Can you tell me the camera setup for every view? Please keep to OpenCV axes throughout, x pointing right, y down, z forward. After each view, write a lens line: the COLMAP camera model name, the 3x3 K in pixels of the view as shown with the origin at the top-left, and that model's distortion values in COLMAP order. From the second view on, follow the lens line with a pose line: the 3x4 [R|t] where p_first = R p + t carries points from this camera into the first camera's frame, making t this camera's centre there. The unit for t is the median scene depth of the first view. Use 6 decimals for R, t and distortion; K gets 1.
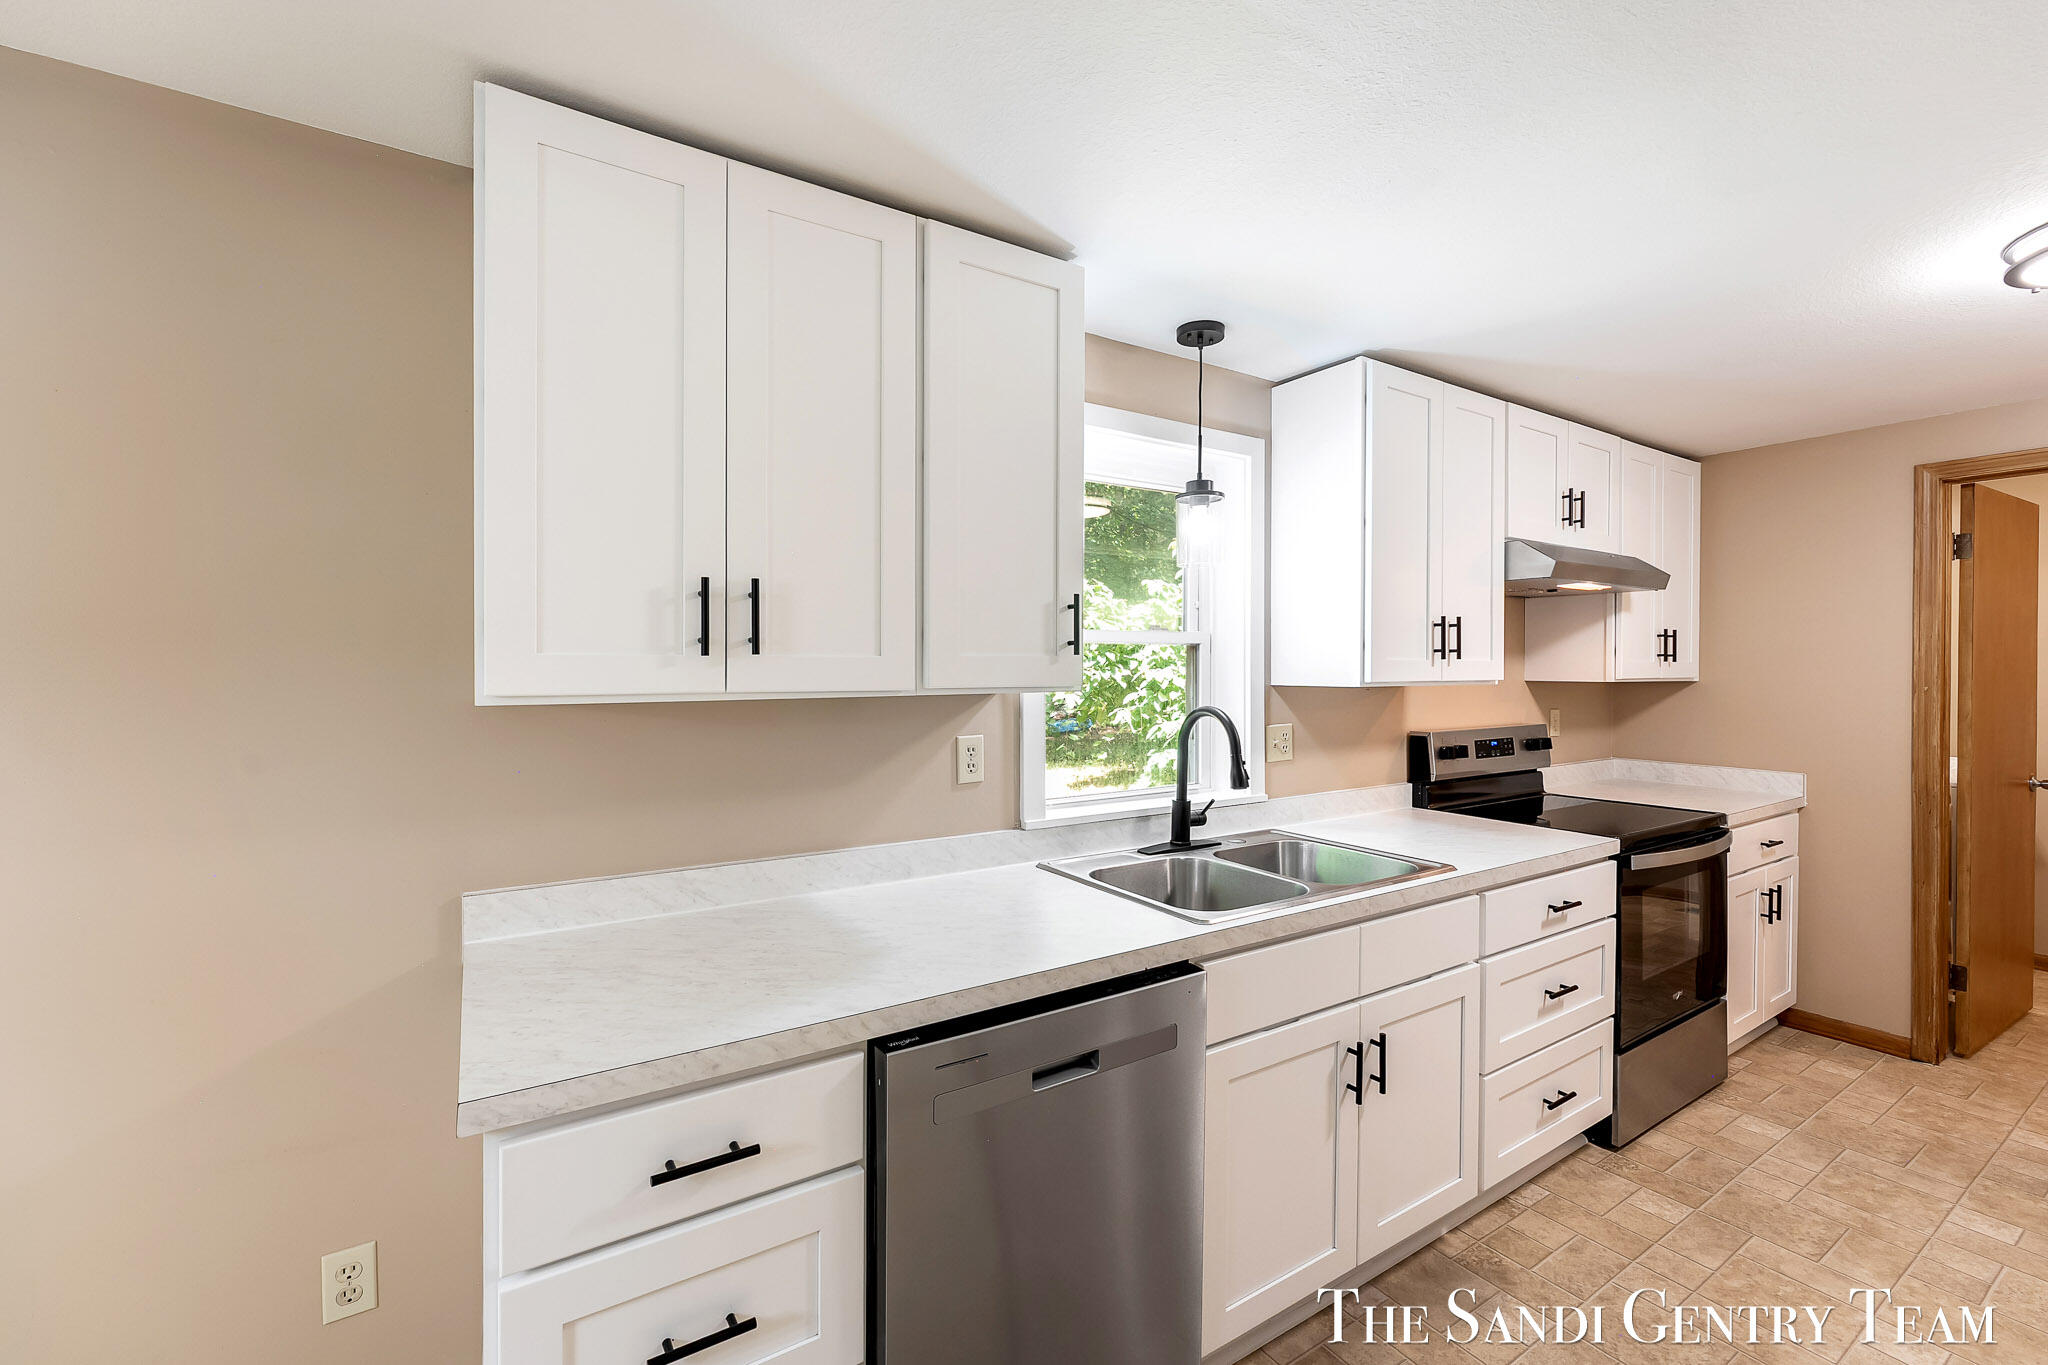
lens RADIAL K [[823.7, 0, 923.1], [0, 823.7, 668.7], [0, 0, 1]] dist [-0.000008, 0.000136]
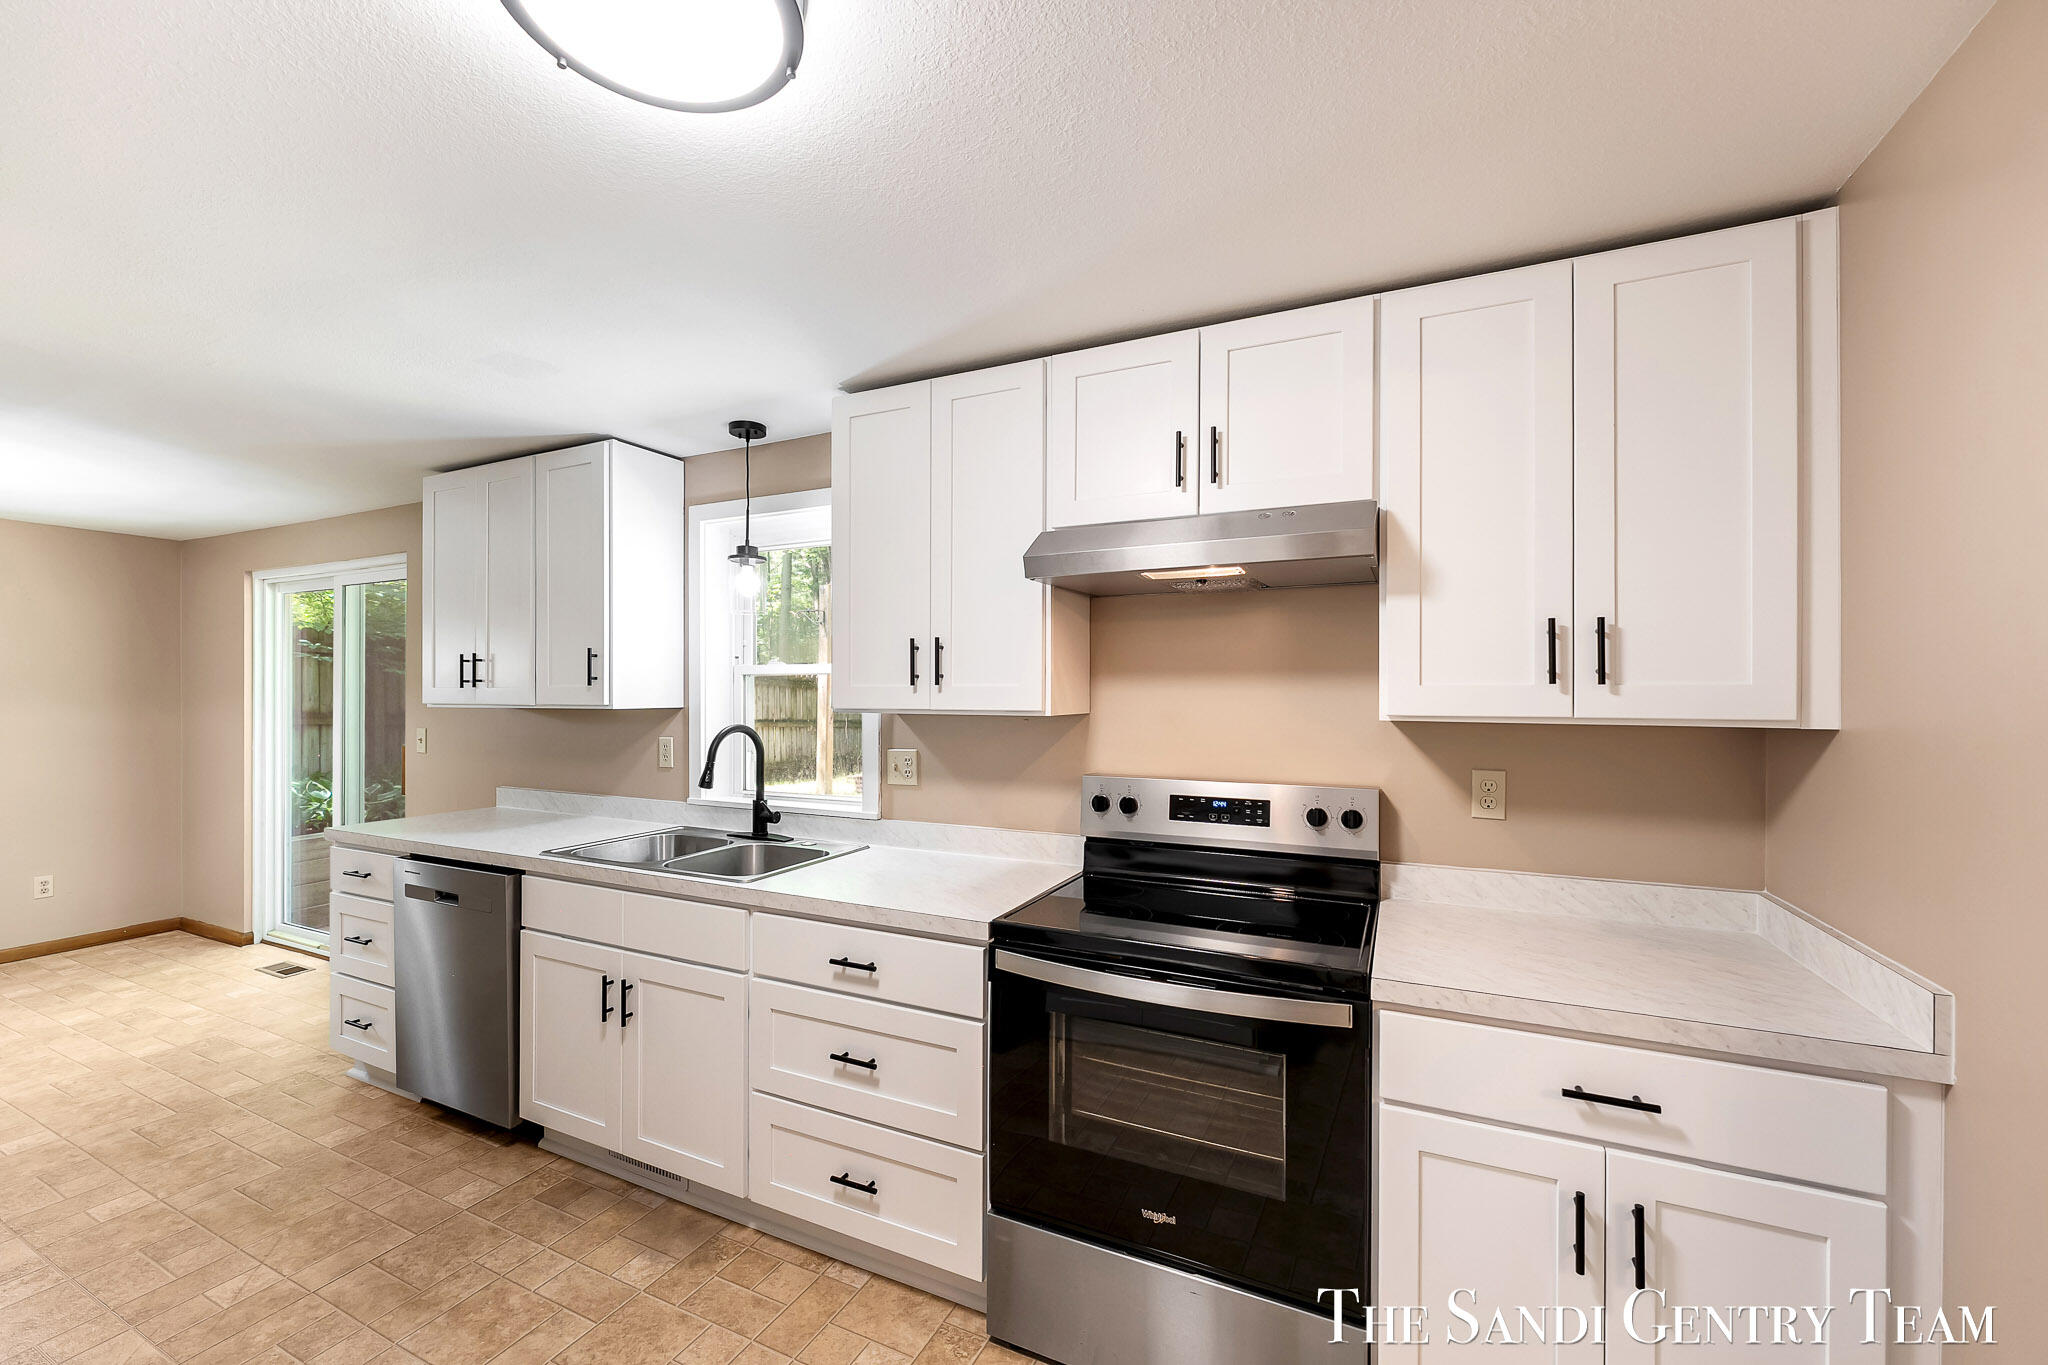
lens RADIAL K [[823.7, 0, 1018.9], [0, 823.7, 686.7], [0, 0, 1]] dist [-0.000008, 0.000136]
pose [[0.549325, -0.004447, -0.835597, 1.548104], [0.003464, 0.999989, -0.003045, -0.005287], [0.835602, -0.001222, 0.549334, 0.639280]]
